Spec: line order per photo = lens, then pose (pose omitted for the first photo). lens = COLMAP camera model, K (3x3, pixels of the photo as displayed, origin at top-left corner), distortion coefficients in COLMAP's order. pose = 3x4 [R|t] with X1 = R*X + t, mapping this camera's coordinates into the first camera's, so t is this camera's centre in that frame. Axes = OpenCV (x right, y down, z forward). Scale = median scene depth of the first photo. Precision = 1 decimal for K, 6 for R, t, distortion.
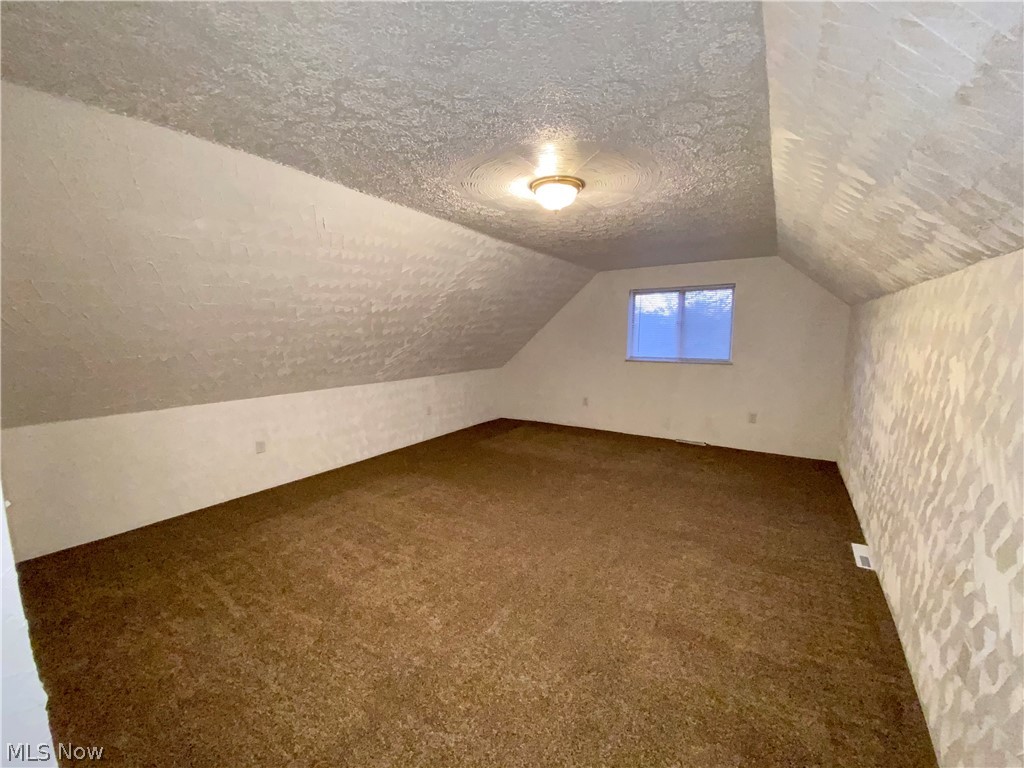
lens RADIAL K [[410.9, 0, 512.0], [0, 410.9, 384.0], [0, 0, 1]] dist [0.028310, -0.025523]
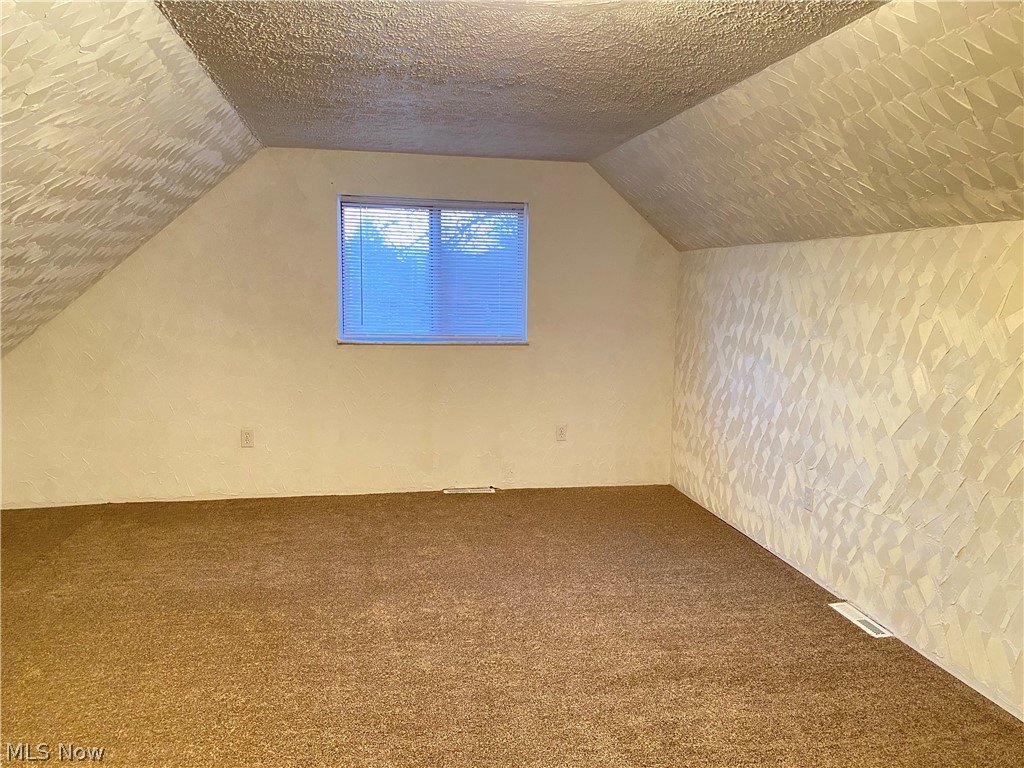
lens RADIAL K [[776.9, 0, 512.0], [0, 776.9, 384.0], [0, 0, 1]] dist [0.052972, -0.062077]
pose [[0.726236, -0.069339, 0.683940, -0.213840], [0.065868, 0.997341, 0.031171, -0.025833], [-0.684283, 0.022413, 0.728872, 0.220879]]
